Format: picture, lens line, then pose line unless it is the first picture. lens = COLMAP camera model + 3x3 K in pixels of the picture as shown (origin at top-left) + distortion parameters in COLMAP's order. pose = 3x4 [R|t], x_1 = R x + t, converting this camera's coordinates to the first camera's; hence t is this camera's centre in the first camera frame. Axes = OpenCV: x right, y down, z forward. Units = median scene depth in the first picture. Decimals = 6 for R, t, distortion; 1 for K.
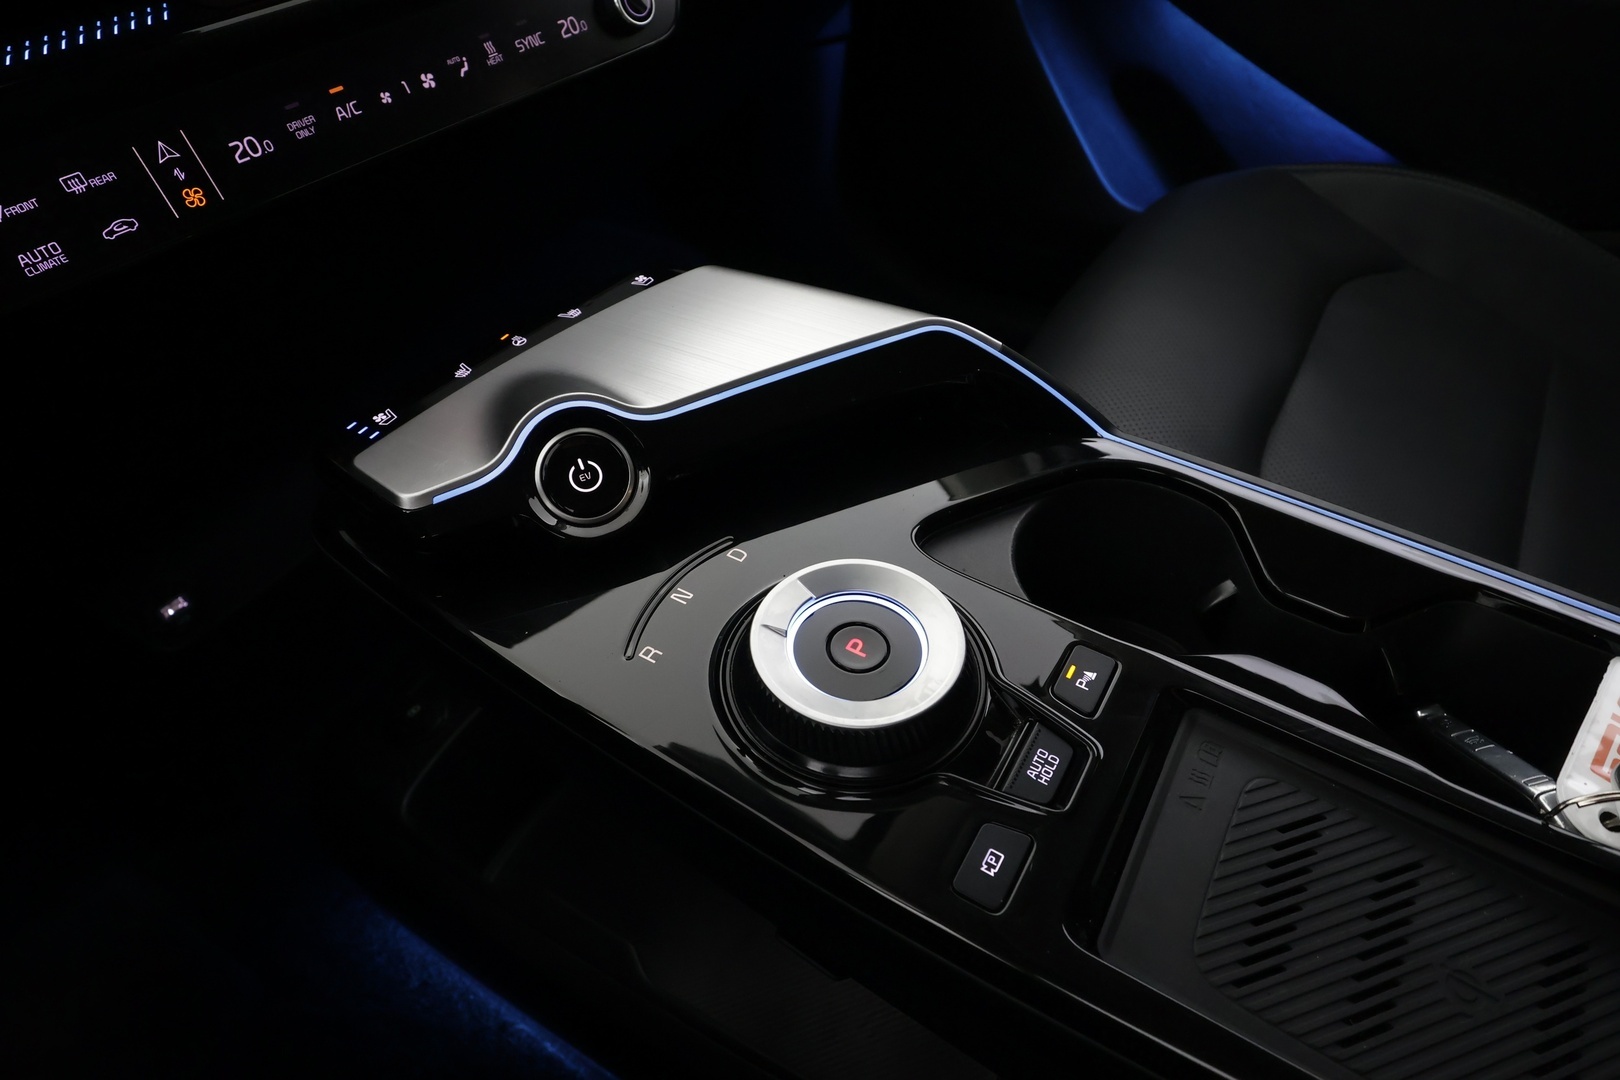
lens RADIAL K [[1064.4, 0, 815.2], [0, 1064.4, 533.1], [0, 0, 1]] dist [0.019811, -0.004745]
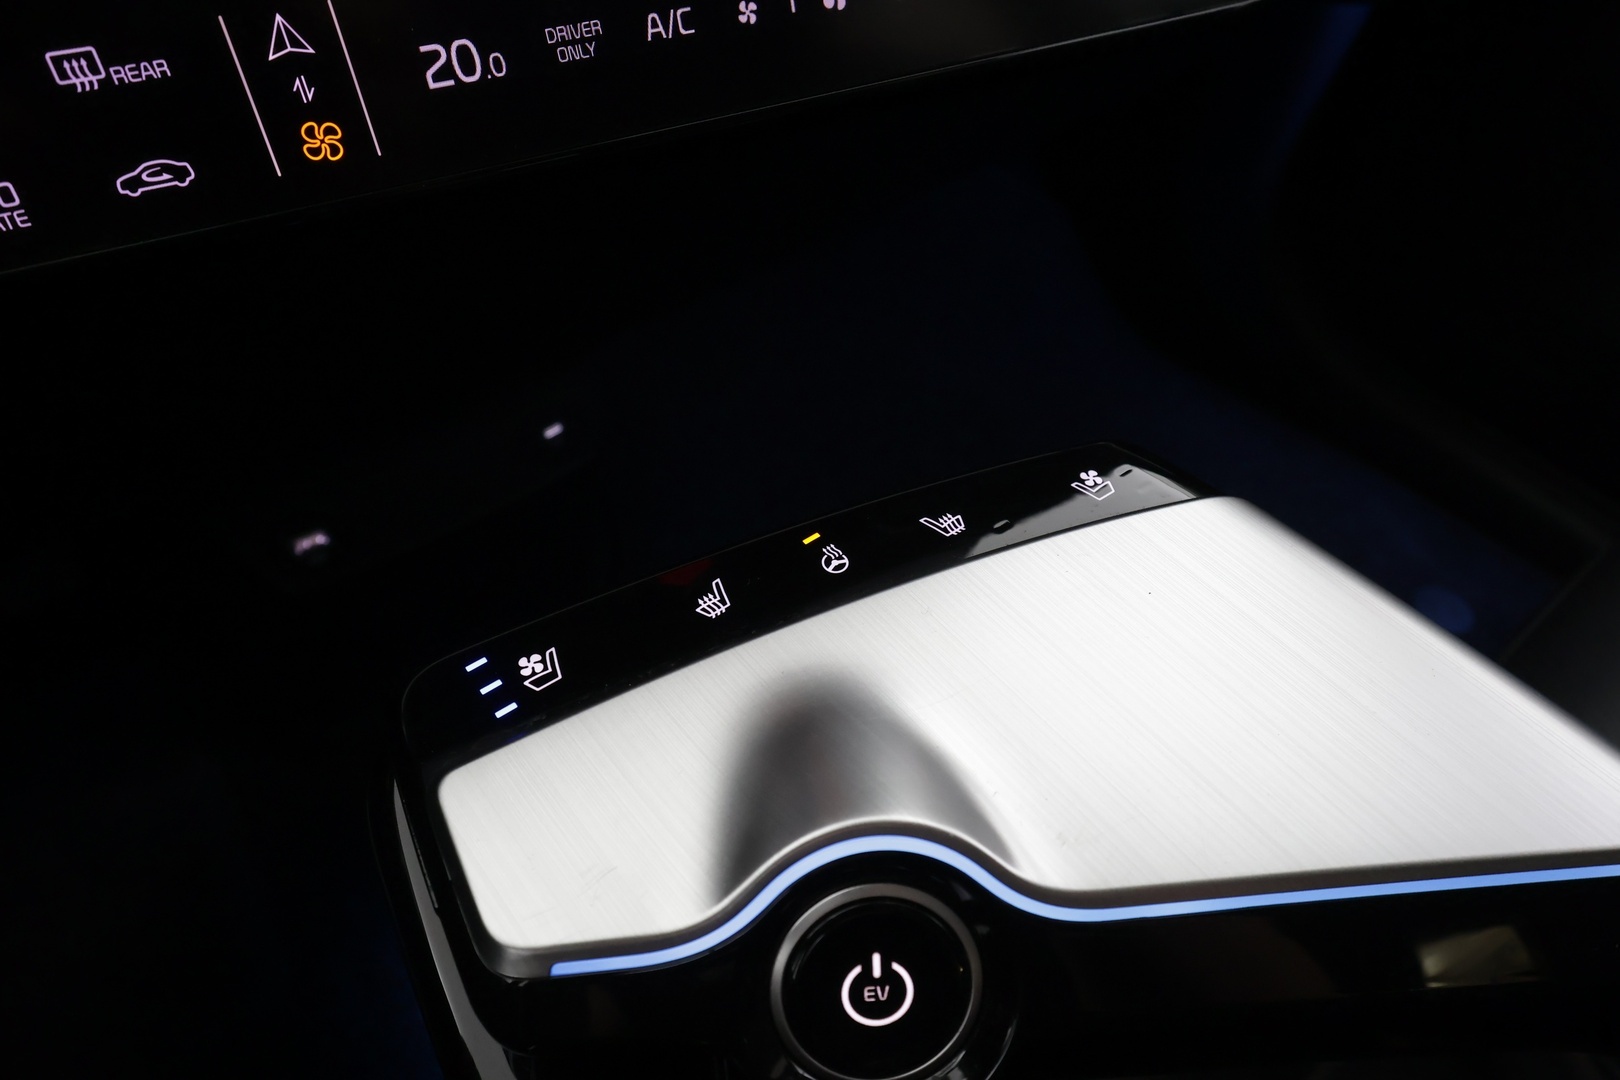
lens RADIAL K [[1064.4, 0, 815.2], [0, 1064.4, 533.1], [0, 0, 1]] dist [0.019811, -0.004745]
pose [[0.924340, 0.342472, -0.168251, -0.225185], [-0.322689, 0.936928, 0.134306, -0.282295], [0.203635, -0.069851, 0.976552, 0.551632]]
